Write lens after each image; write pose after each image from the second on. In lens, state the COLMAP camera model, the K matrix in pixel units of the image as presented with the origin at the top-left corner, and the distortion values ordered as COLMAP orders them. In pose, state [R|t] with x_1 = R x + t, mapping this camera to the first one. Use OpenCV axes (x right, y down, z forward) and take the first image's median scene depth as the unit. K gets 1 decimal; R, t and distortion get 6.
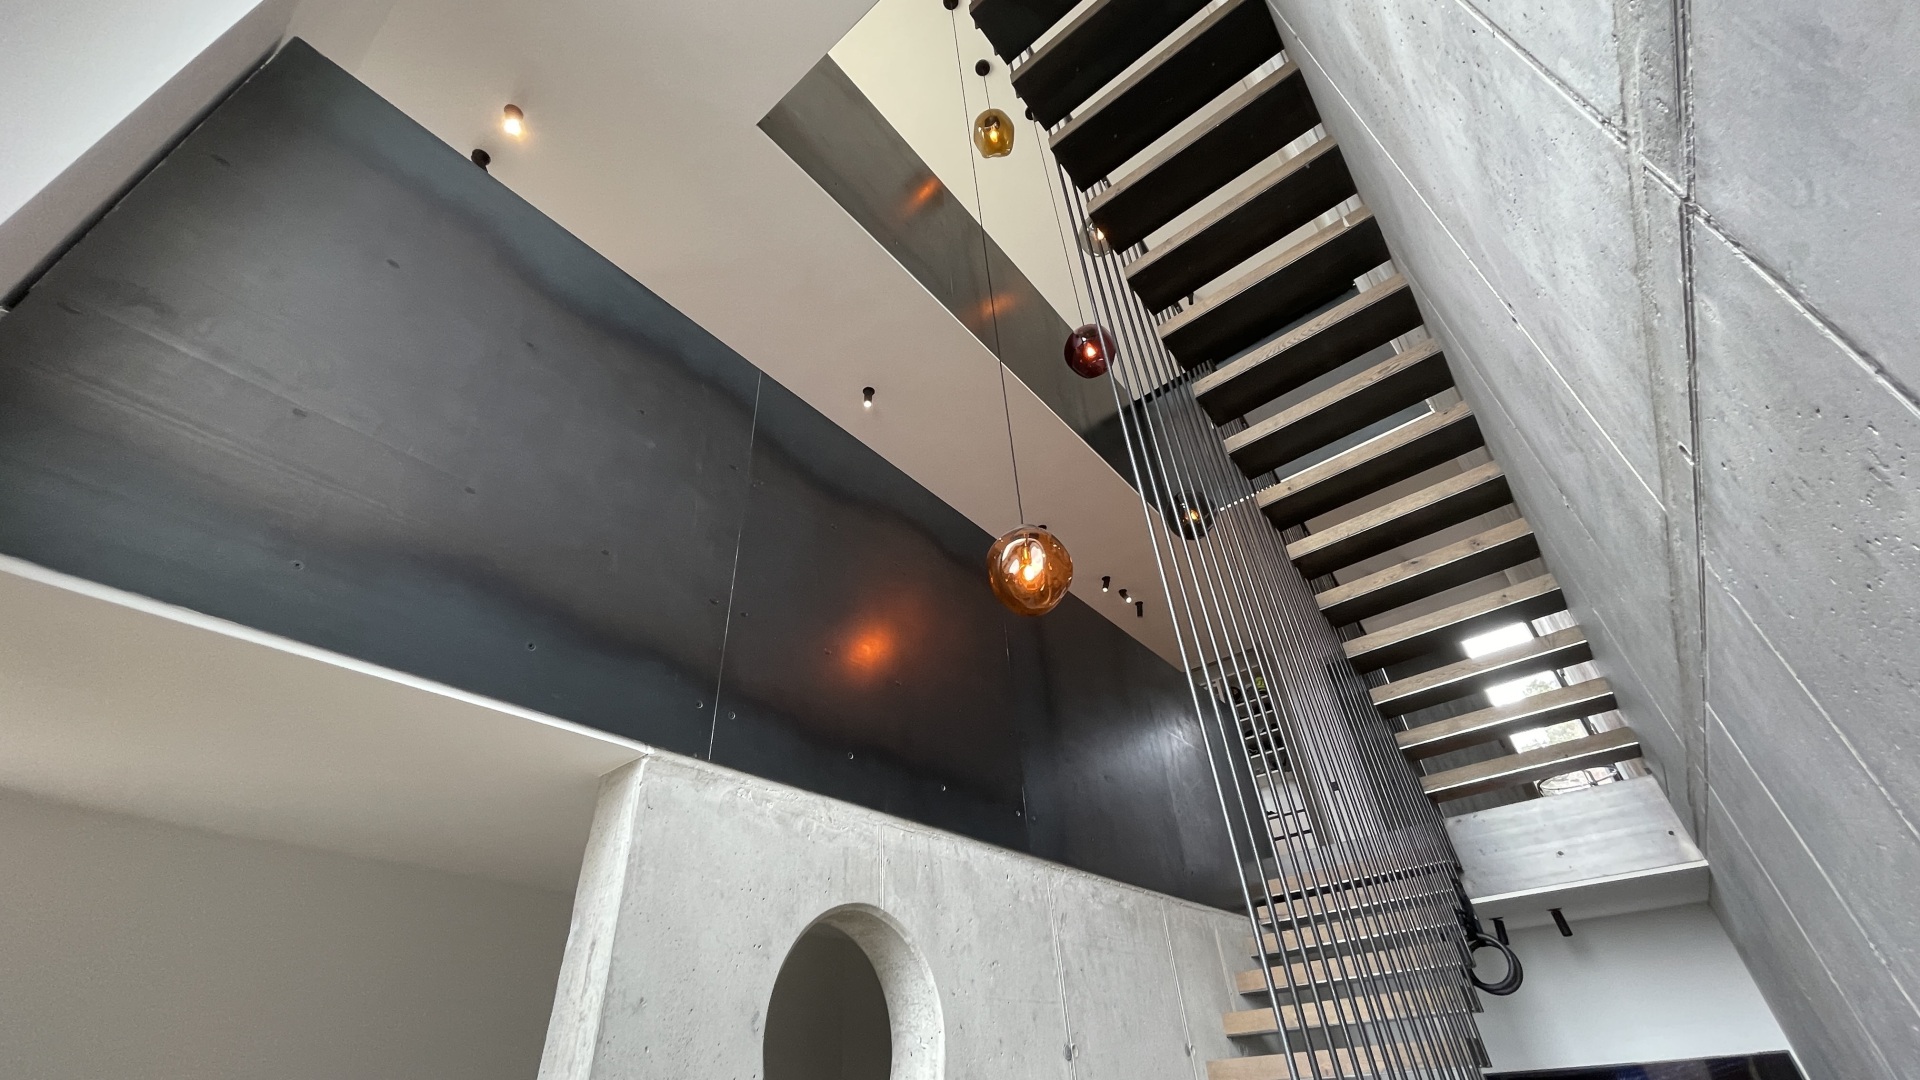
lens RADIAL K [[777.3, 0, 960.0], [0, 777.3, 540.0], [0, 0, 1]] dist [-0.023406, 0.008805]
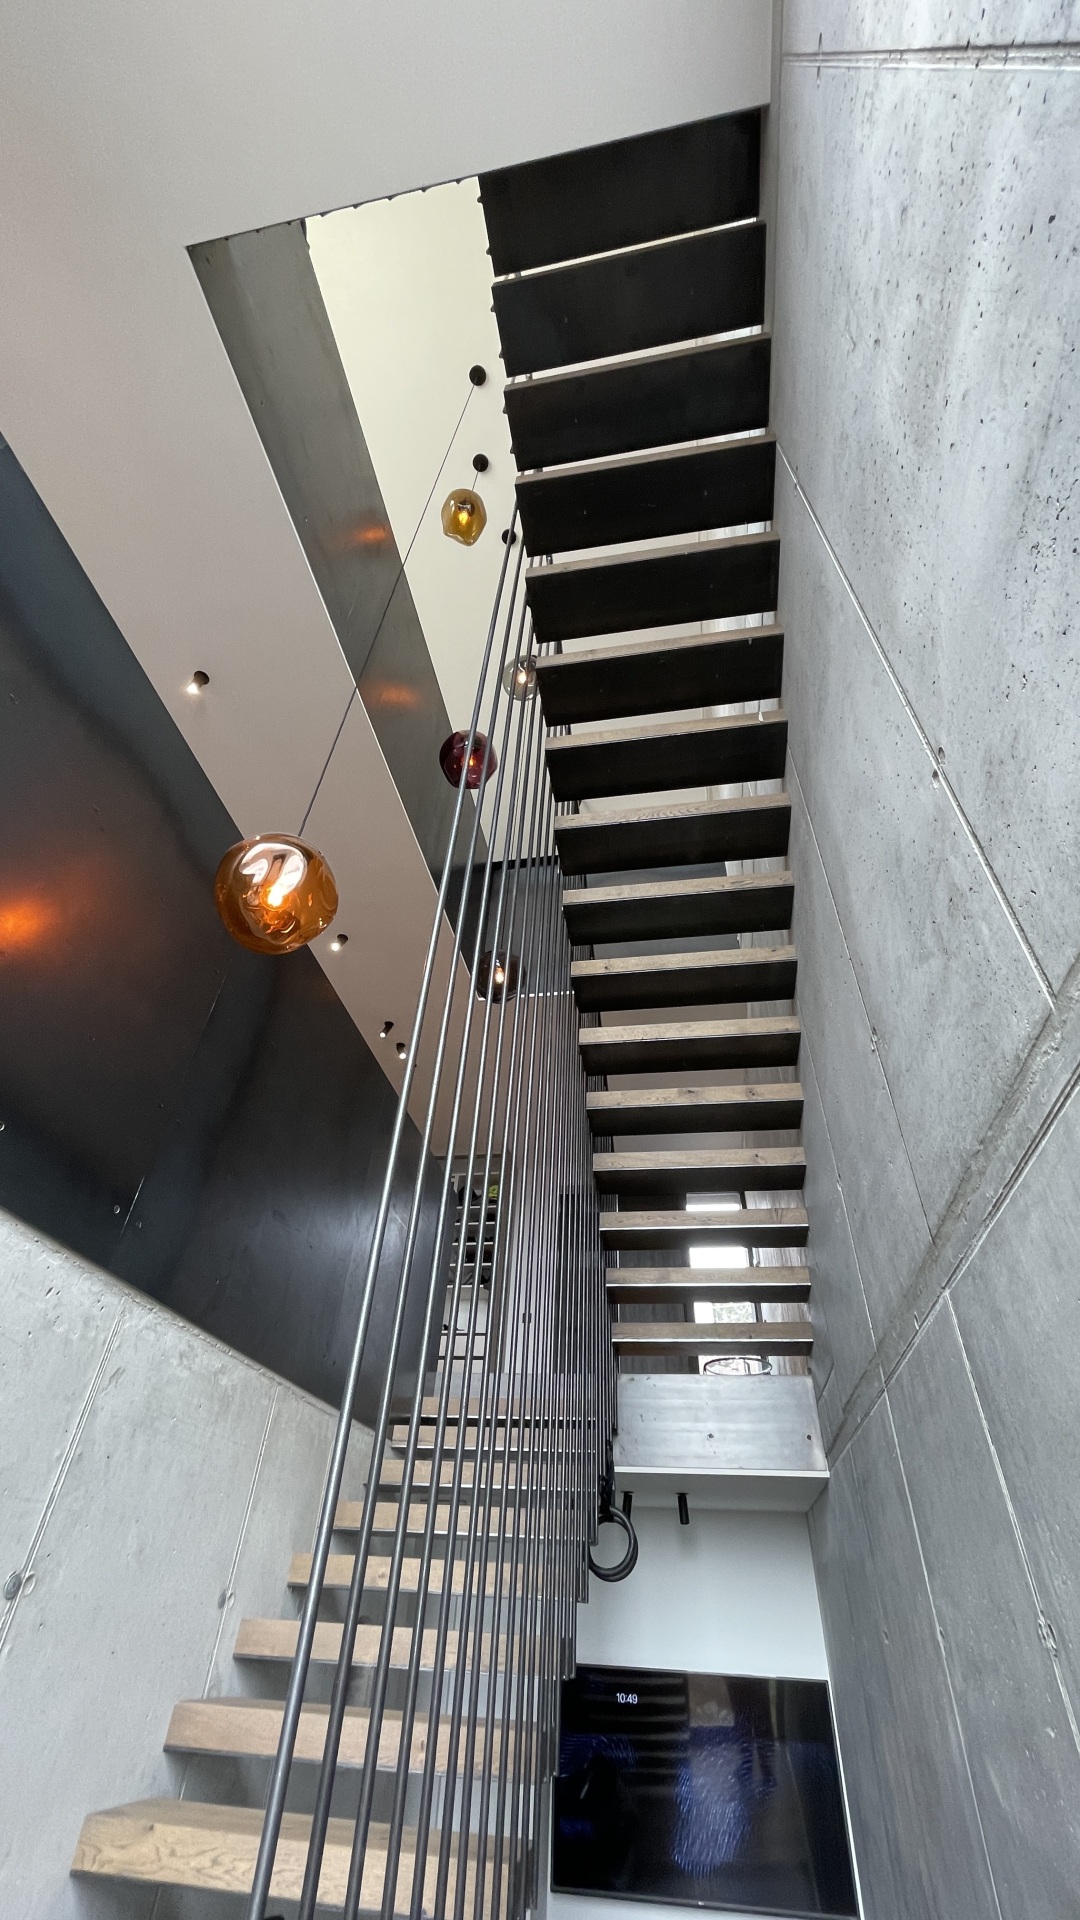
lens RADIAL K [[777.3, 0, 549.1], [0, 777.3, 956.4], [0, 0, 1]] dist [-0.023406, 0.008805]
pose [[0.865867, 0.394599, 0.307515, 0.096631], [-0.365352, 0.918684, -0.150123, 0.097186], [-0.341748, 0.017635, 0.939626, 0.195748]]
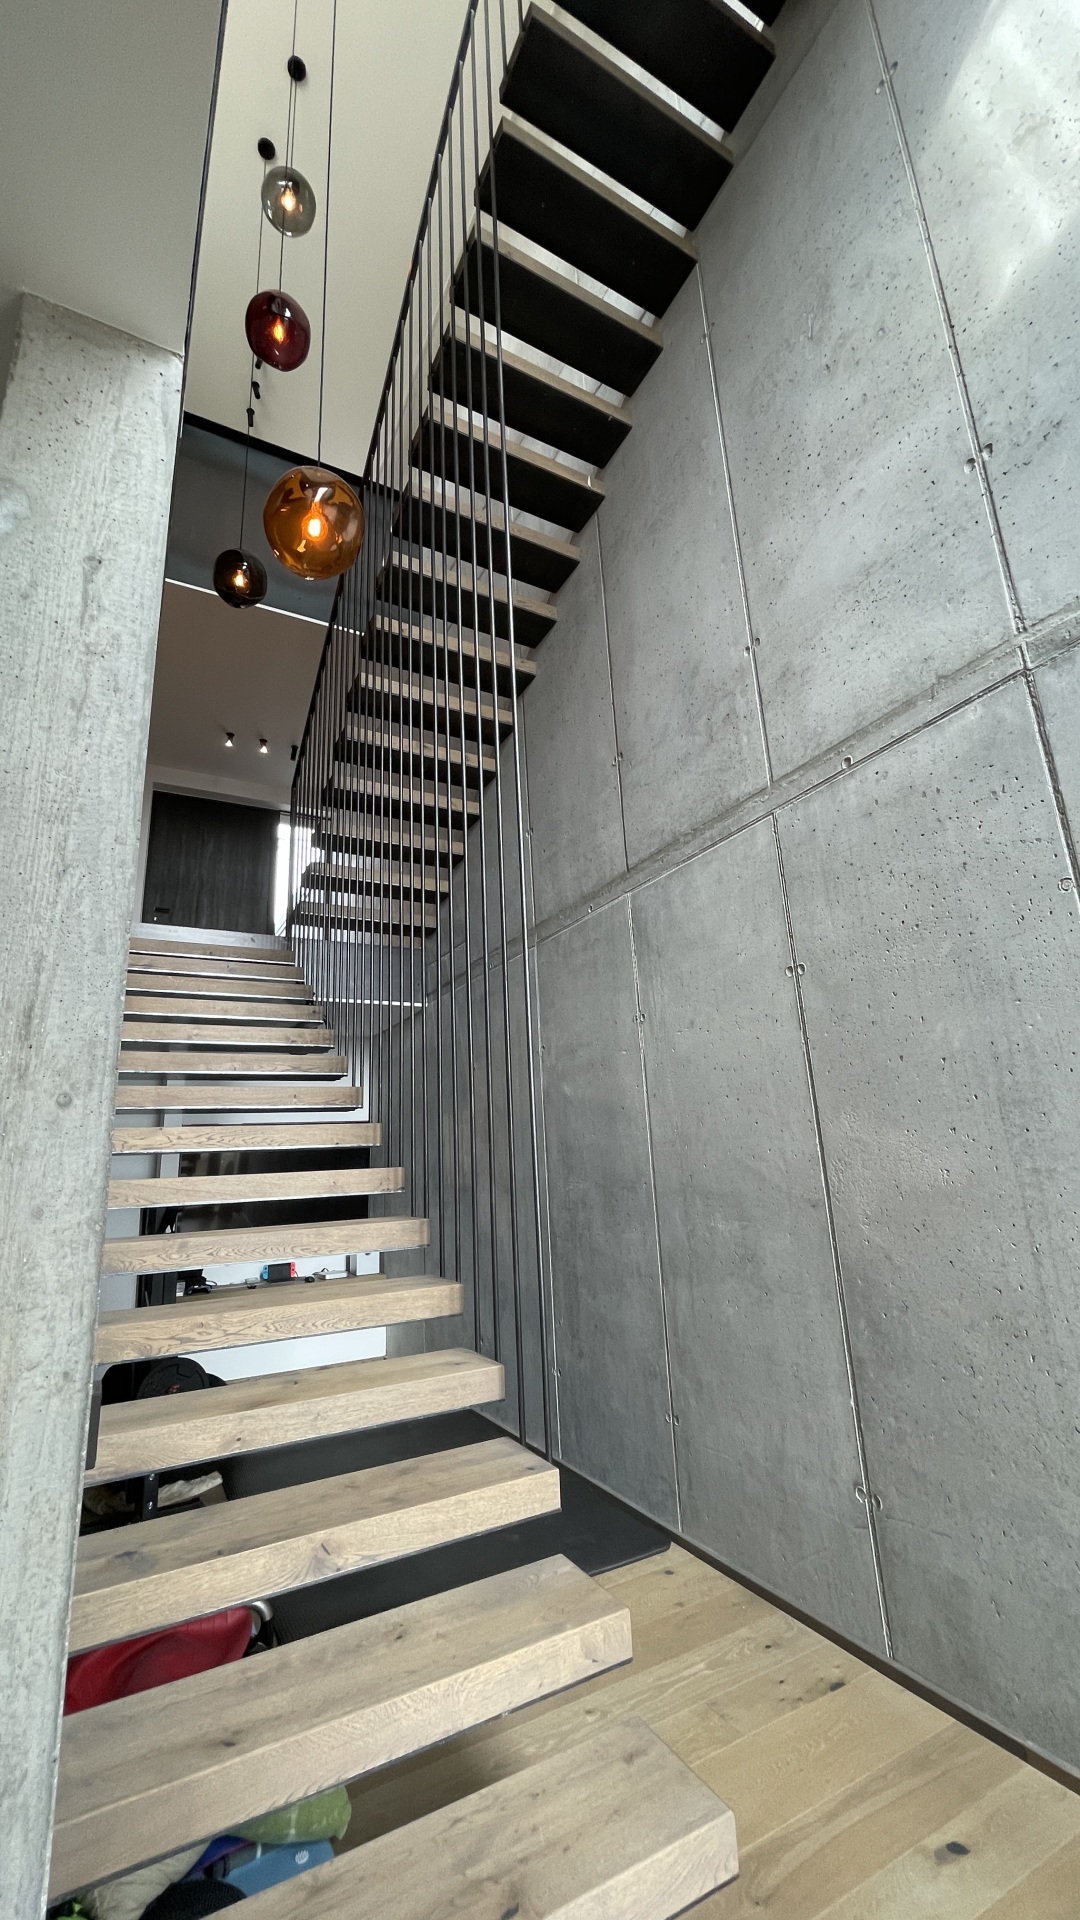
lens RADIAL K [[777.3, 0, 549.1], [0, 777.3, 956.4], [0, 0, 1]] dist [-0.023406, 0.008805]
pose [[0.377487, 0.278369, 0.883184, -0.390941], [-0.524711, 0.850159, -0.043690, 0.310323], [-0.763009, -0.446924, 0.466987, 0.144303]]
